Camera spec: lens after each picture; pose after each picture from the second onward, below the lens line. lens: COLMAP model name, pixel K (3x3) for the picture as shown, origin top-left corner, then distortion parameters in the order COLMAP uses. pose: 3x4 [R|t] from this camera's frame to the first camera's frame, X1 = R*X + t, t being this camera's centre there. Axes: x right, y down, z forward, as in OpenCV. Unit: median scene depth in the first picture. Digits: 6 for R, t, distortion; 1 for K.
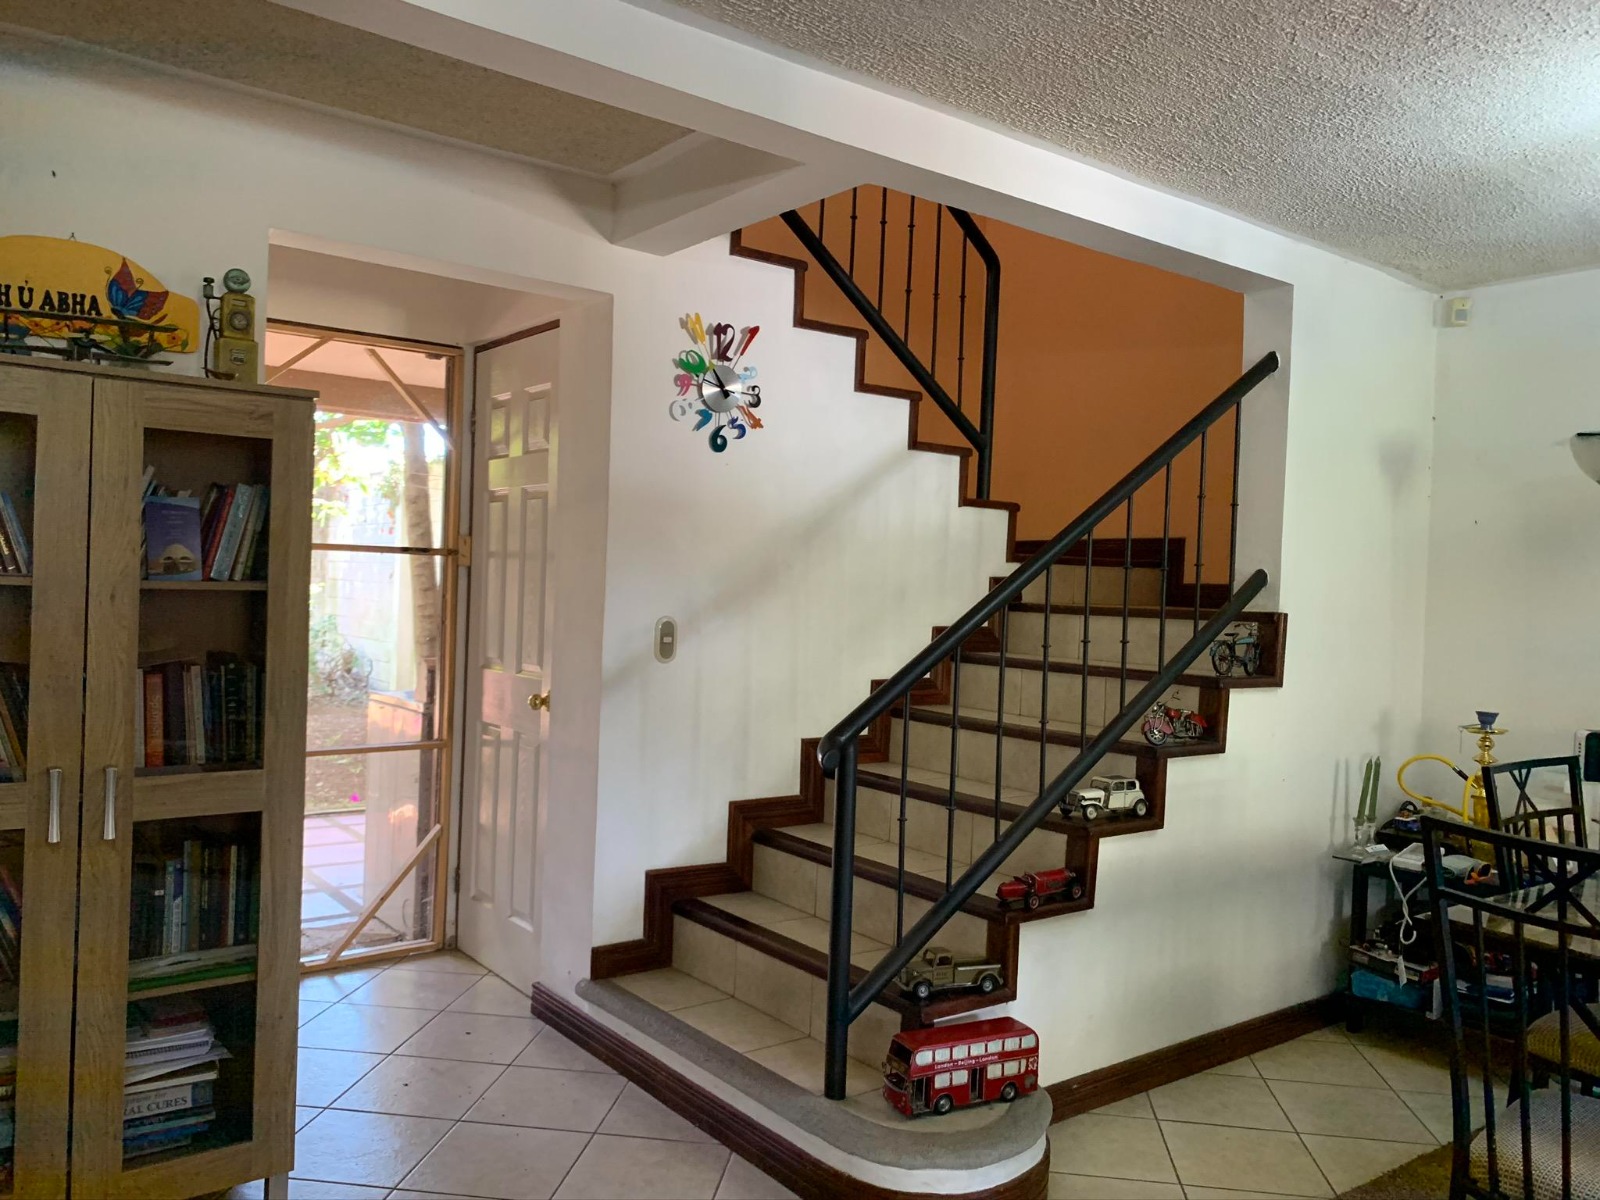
lens RADIAL K [[1209.0, 0, 800.0], [0, 1209.0, 600.0], [0, 0, 1]] dist [0.083288, -0.117008]
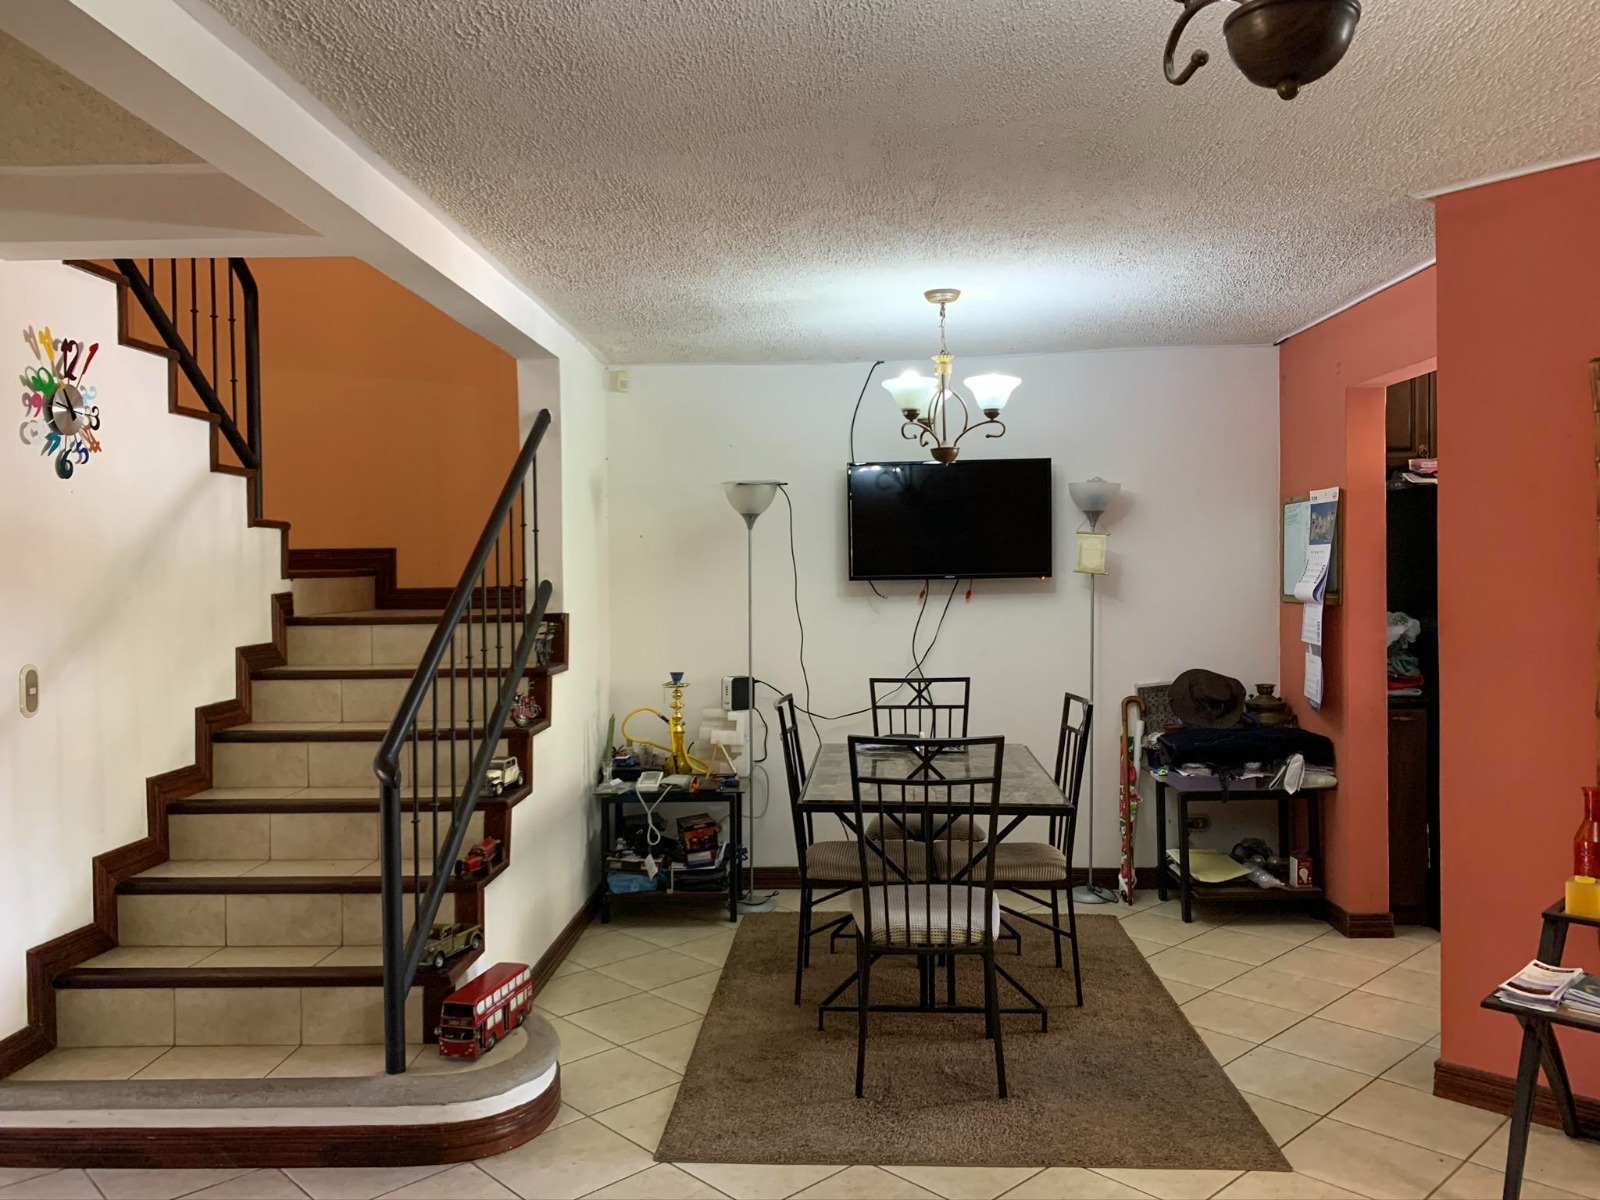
lens RADIAL K [[1215.1, 0, 803.7], [0, 1215.1, 592.7], [0, 0, 1]] dist [0.013697, -0.008443]
pose [[0.636428, -0.056156, 0.769289, -0.431173], [0.046312, 0.998329, 0.034562, -0.043200], [-0.769945, 0.013631, 0.637965, -0.011265]]
